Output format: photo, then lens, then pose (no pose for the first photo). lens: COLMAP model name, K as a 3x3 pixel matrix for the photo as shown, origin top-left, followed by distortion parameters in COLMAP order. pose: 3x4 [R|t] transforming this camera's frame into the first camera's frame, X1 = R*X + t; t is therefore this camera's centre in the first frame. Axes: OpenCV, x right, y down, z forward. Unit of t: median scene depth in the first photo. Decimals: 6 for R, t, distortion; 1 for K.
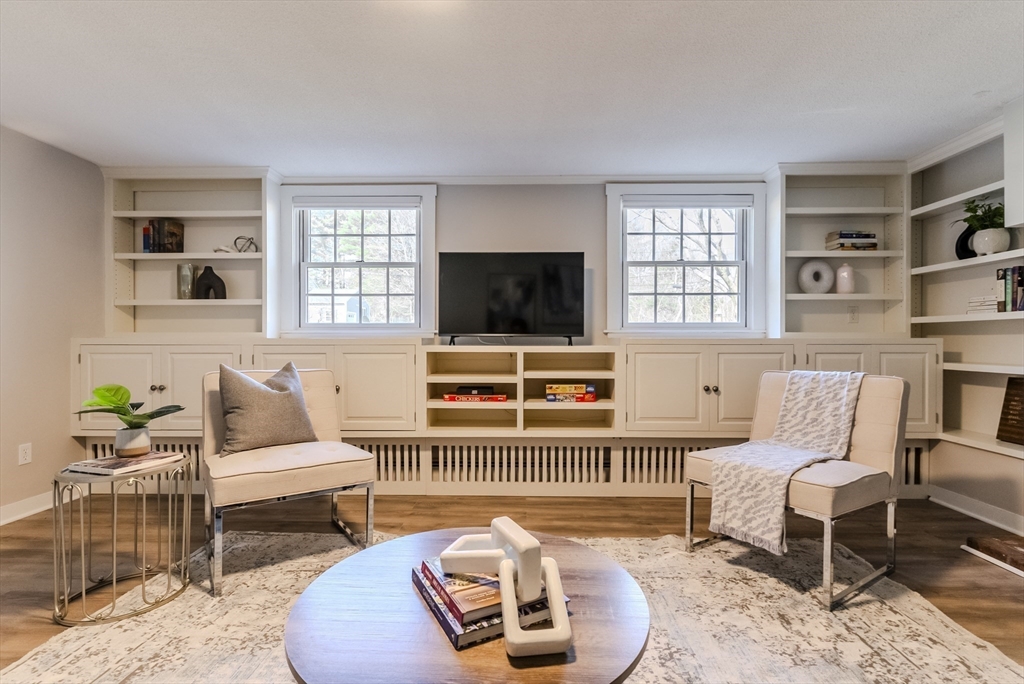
lens RADIAL K [[487.4, 0, 512.0], [0, 487.4, 342.0], [0, 0, 1]] dist [0.000604, 0.000488]
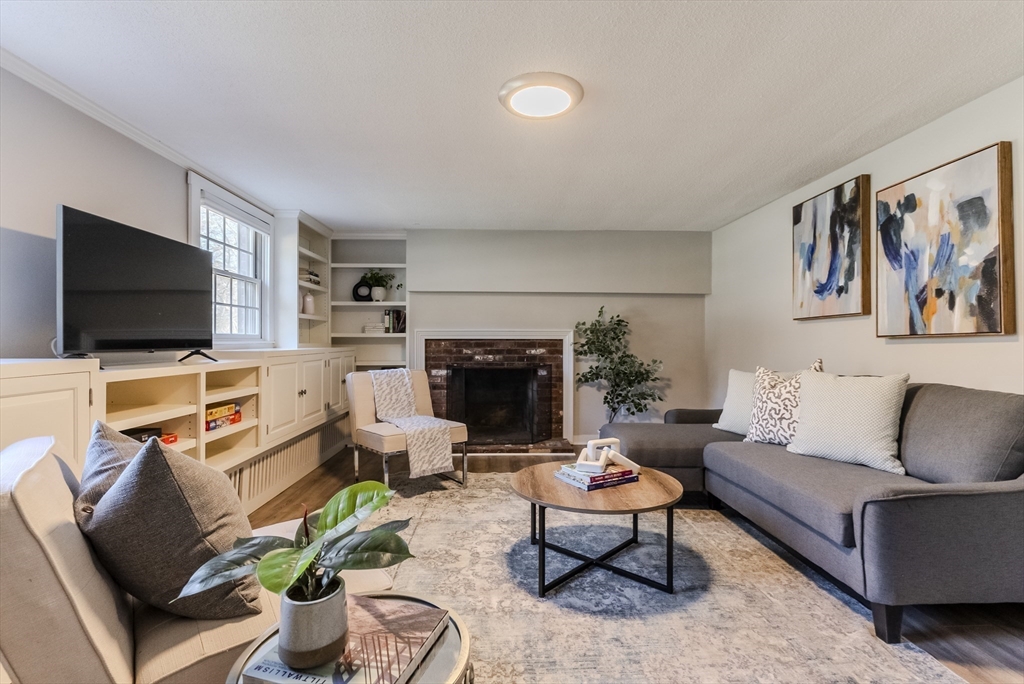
lens RADIAL K [[485.7, 0, 512.0], [0, 485.7, 342.0], [0, 0, 1]] dist [0.000761, 0.000465]
pose [[-0.056516, -0.004370, 0.998392, -0.769688], [0.003384, 0.999984, 0.004569, -0.028783], [-0.998396, 0.003637, -0.056500, 0.538392]]
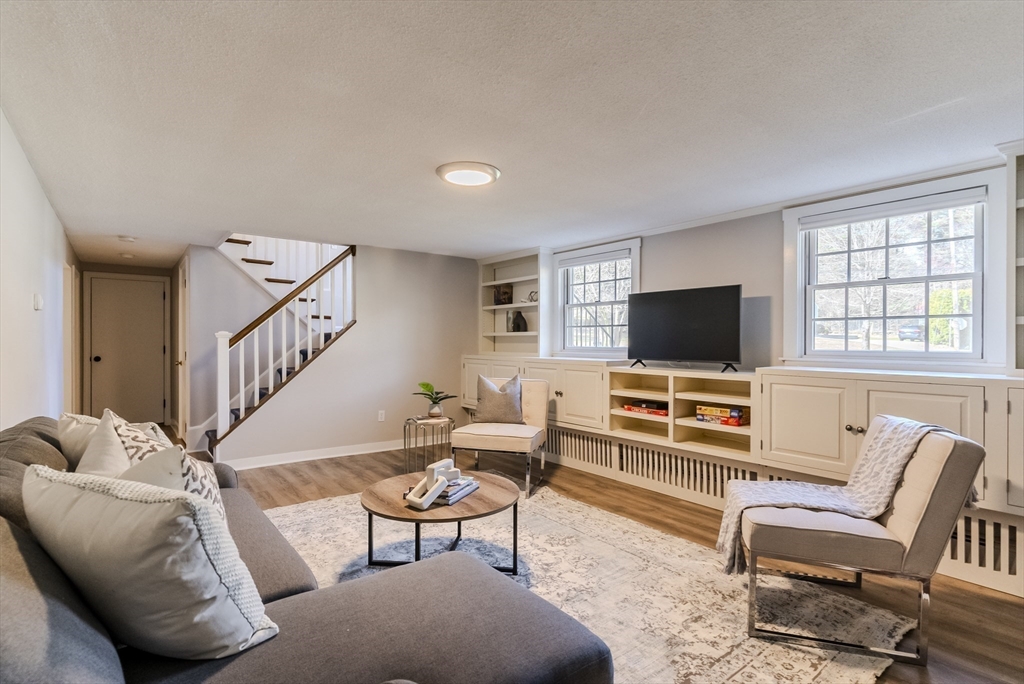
lens RADIAL K [[485.7, 0, 512.0], [0, 485.7, 342.0], [0, 0, 1]] dist [0.000761, 0.000465]
pose [[0.642439, 0.003359, -0.766330, 0.662693], [-0.006834, 0.999976, -0.001347, -0.056494], [0.766306, 0.006103, 0.642446, -0.060416]]
